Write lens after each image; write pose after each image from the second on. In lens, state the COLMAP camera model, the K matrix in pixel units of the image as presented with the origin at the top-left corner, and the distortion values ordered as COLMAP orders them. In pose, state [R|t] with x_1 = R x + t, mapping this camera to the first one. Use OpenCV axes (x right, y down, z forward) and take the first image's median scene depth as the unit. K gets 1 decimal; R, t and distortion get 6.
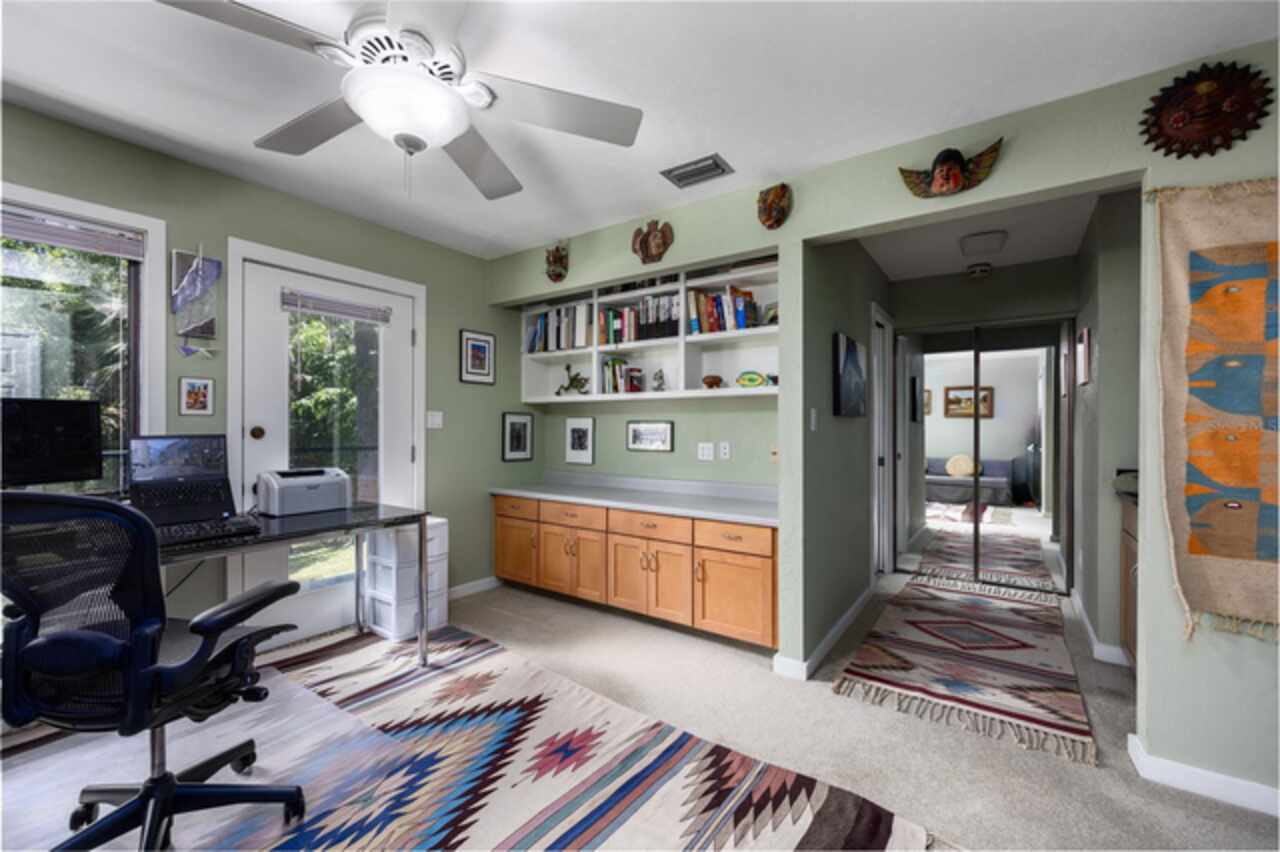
lens RADIAL K [[515.1, 0, 644.5], [0, 515.1, 430.5], [0, 0, 1]] dist [0.000080, -0.000117]
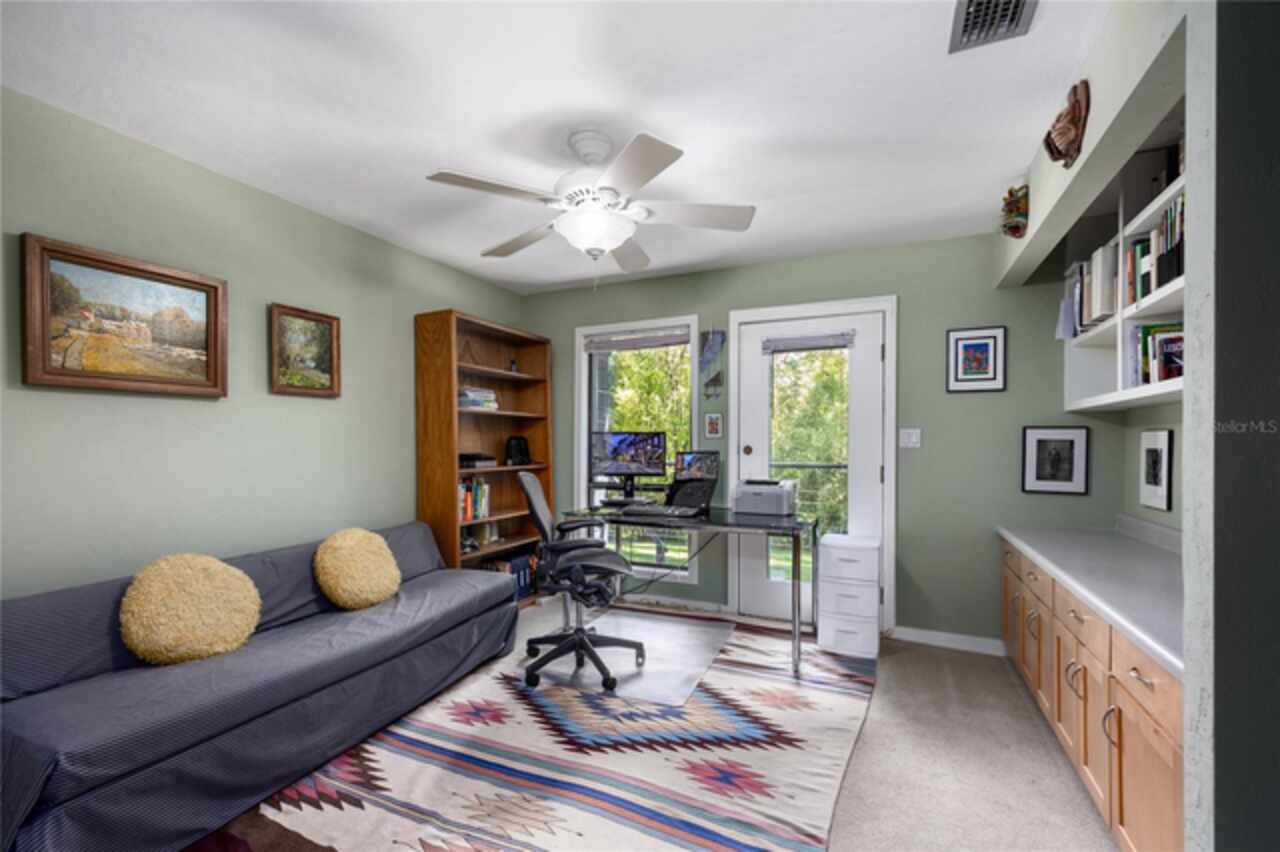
lens RADIAL K [[550.2, 0, 636.4], [0, 550.2, 446.9], [0, 0, 1]] dist [0.000116, -0.000040]
pose [[0.173207, 0.002113, -0.984883, 0.633983], [-0.007334, 0.999973, 0.000855, -0.003312], [0.984858, 0.007075, 0.173218, 0.485232]]
